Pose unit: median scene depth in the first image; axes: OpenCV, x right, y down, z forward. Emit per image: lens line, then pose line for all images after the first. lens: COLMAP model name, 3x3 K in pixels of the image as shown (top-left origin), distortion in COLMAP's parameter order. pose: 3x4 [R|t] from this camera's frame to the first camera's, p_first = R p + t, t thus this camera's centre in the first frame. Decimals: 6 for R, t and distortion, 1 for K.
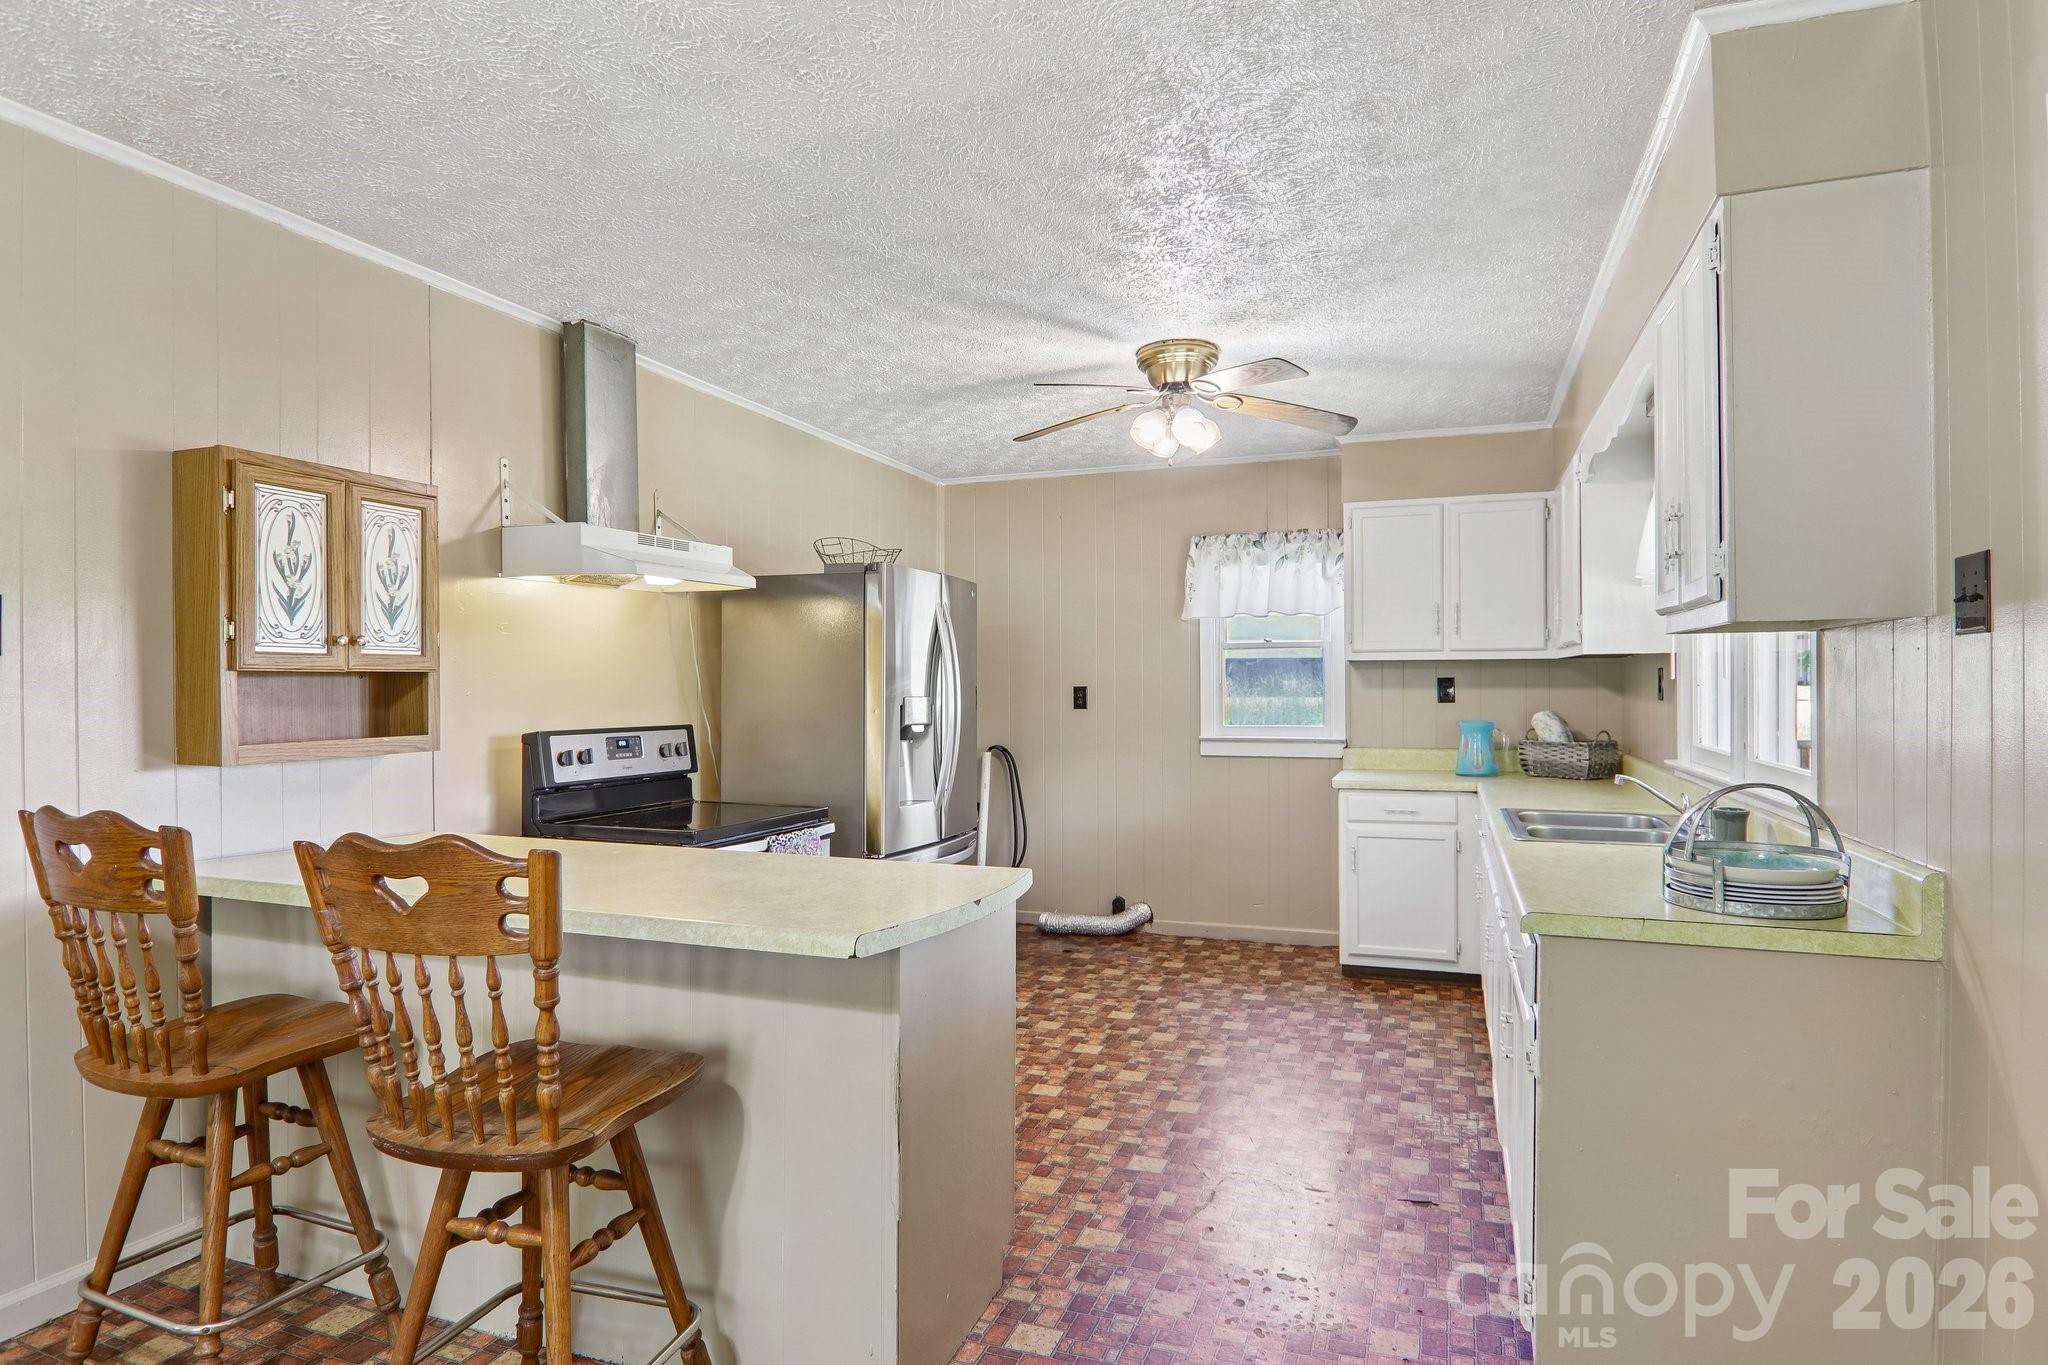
lens RADIAL K [[1149.6, 0, 1024.8], [0, 1149.6, 690.3], [0, 0, 1]] dist [0.004585, -0.016651]
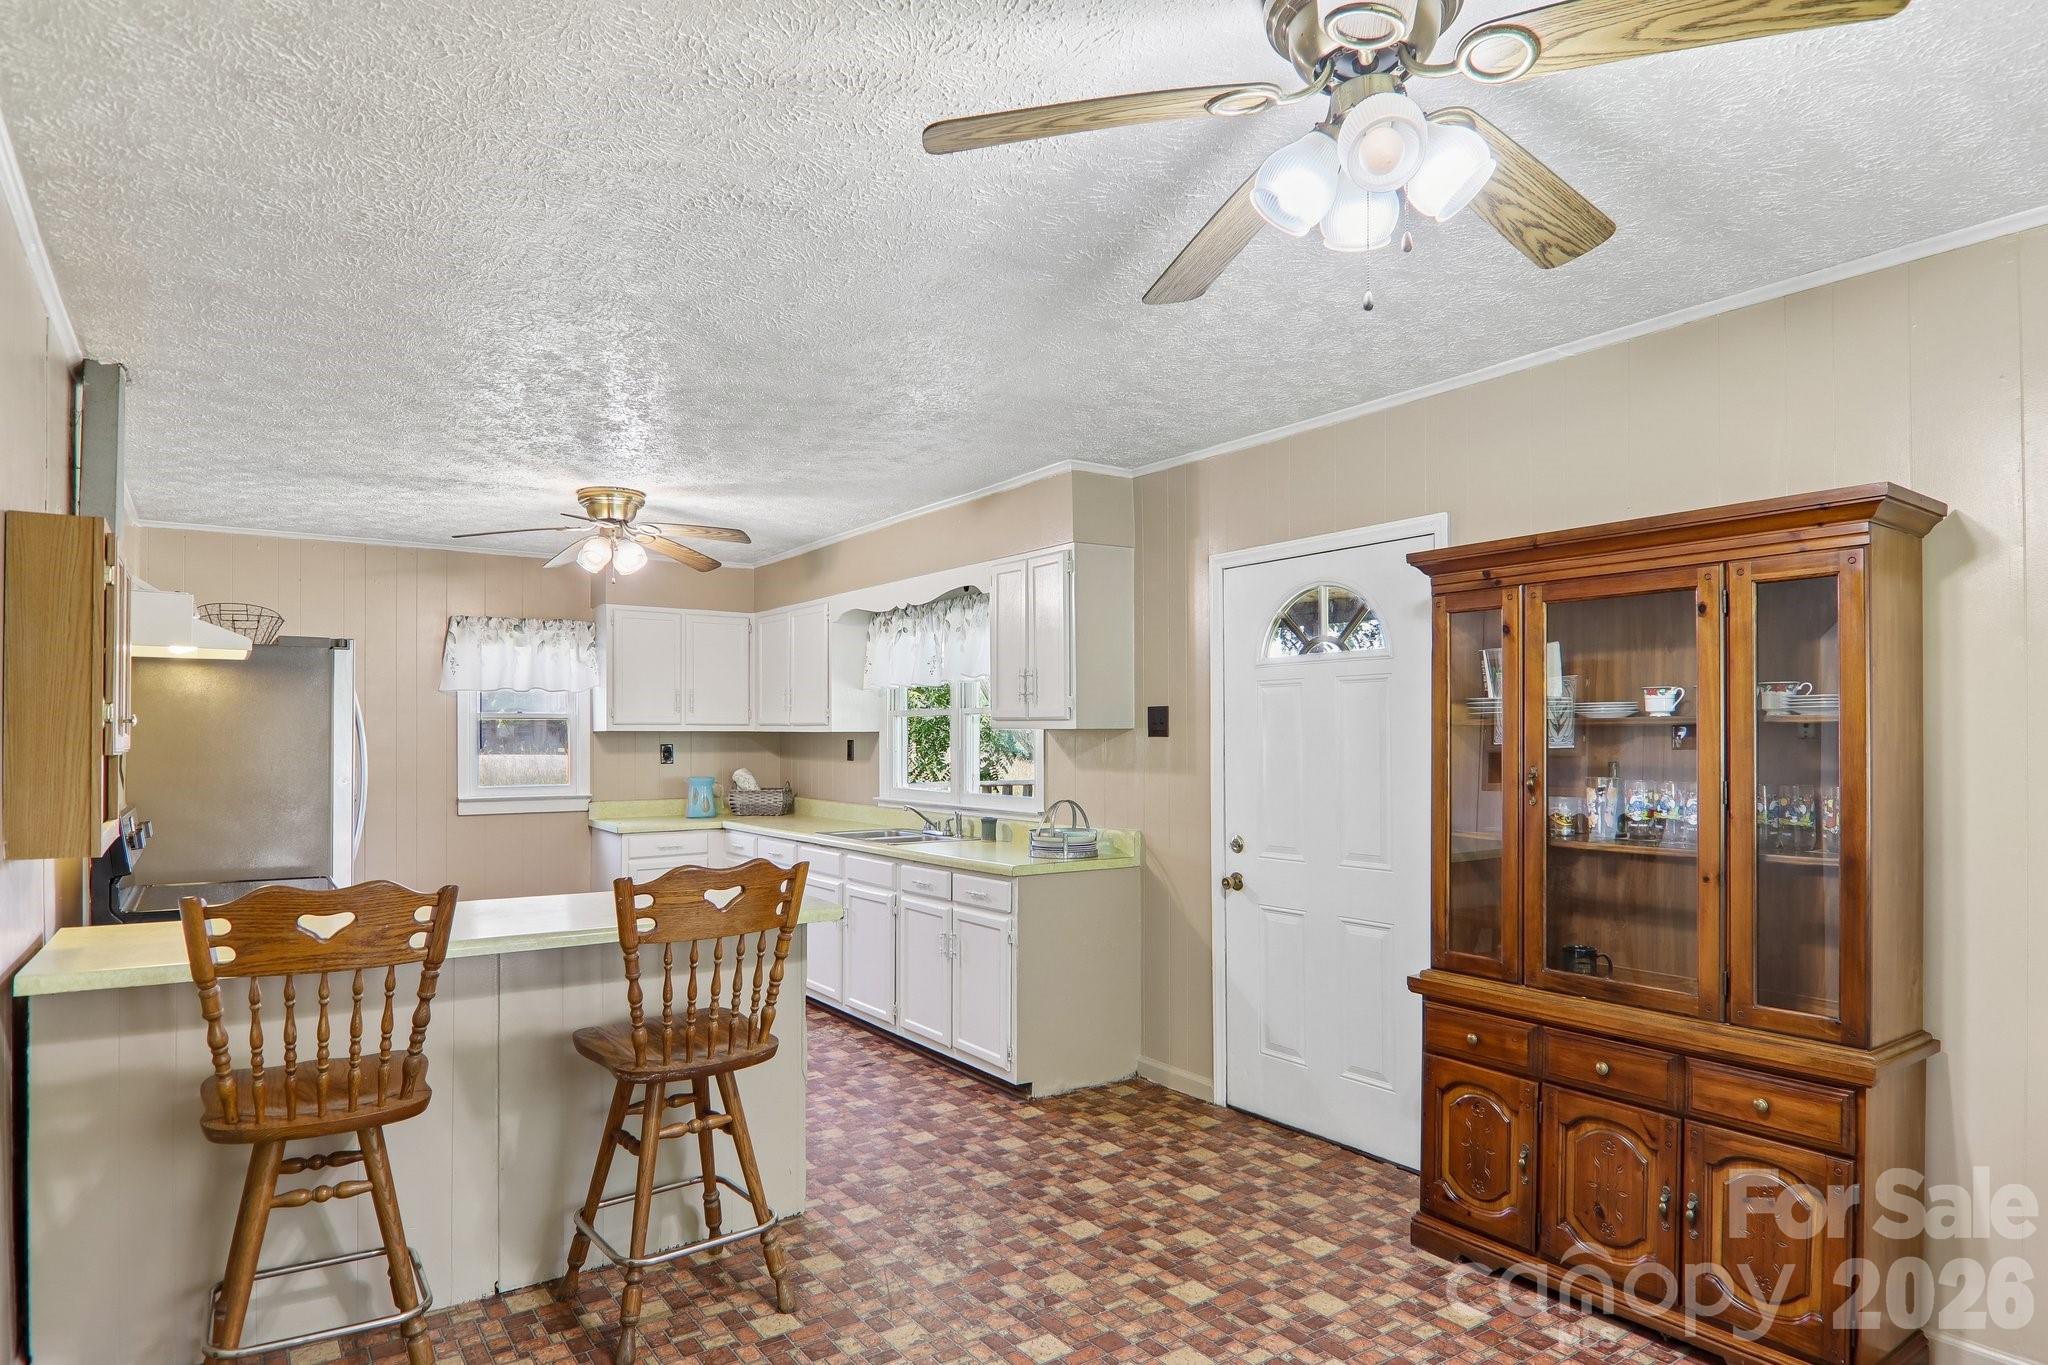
lens RADIAL K [[1168.1, 0, 1029.2], [0, 1168.1, 724.4], [0, 0, 1]] dist [0.000501, -0.001516]
pose [[0.565650, 0.014682, 0.824515, -0.490229], [0.001201, 0.999826, -0.018628, -0.008697], [-0.824645, 0.011527, 0.565534, -0.084979]]
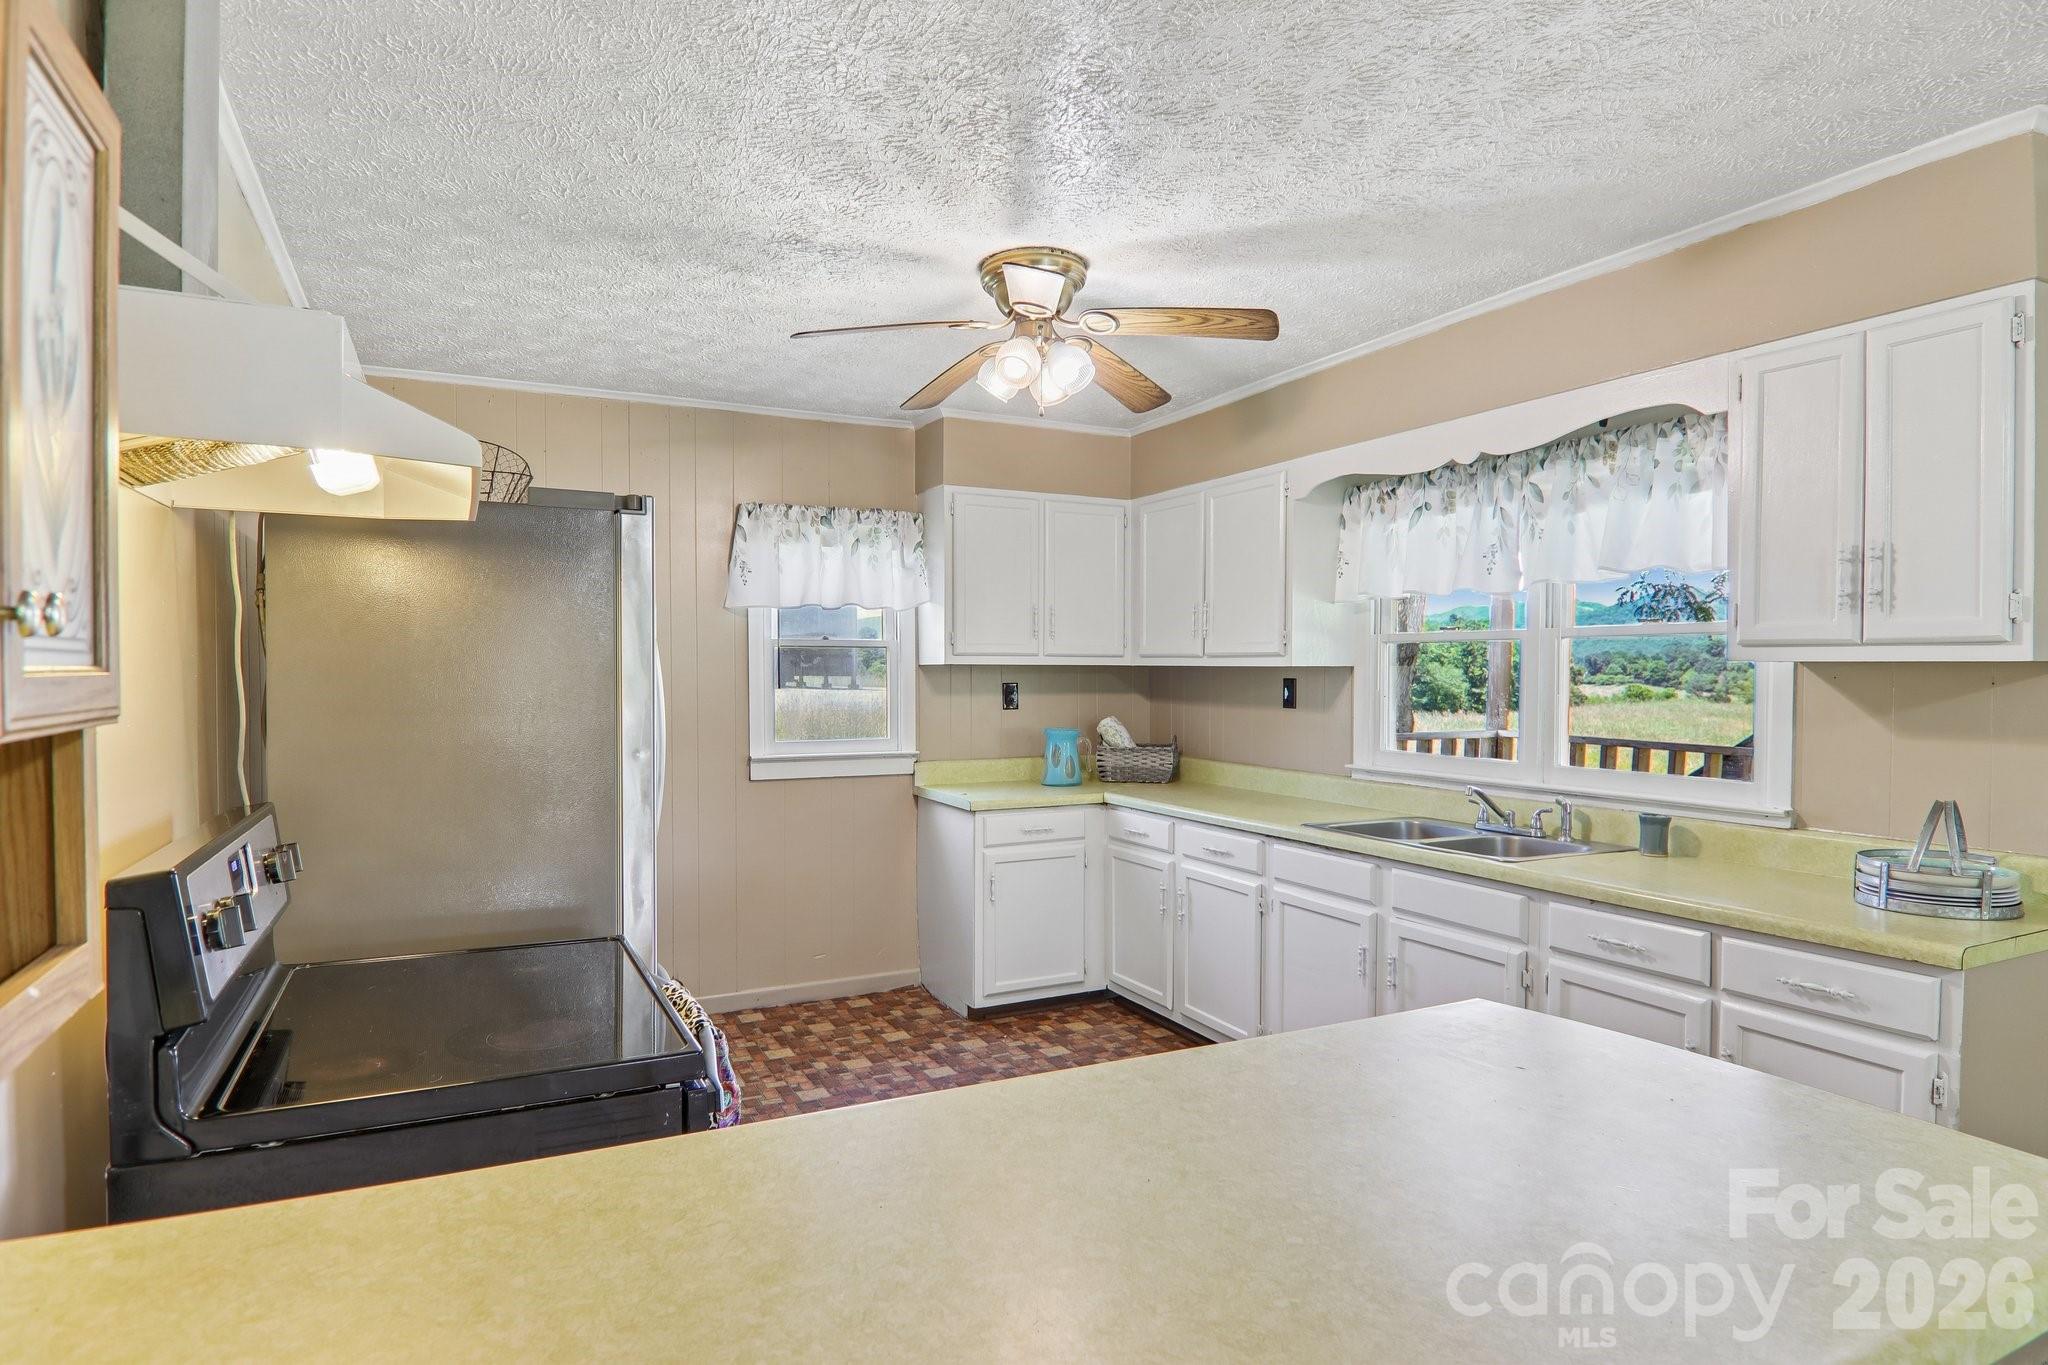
lens RADIAL K [[1134.5, 0, 1028.7], [0, 1134.5, 694.7], [0, 0, 1]] dist [0.000712, -0.000658]
pose [[0.675898, -0.007172, 0.736961, -0.313176], [-0.002958, 0.999918, 0.012444, -0.013249], [-0.736990, -0.010591, 0.675821, 0.354420]]
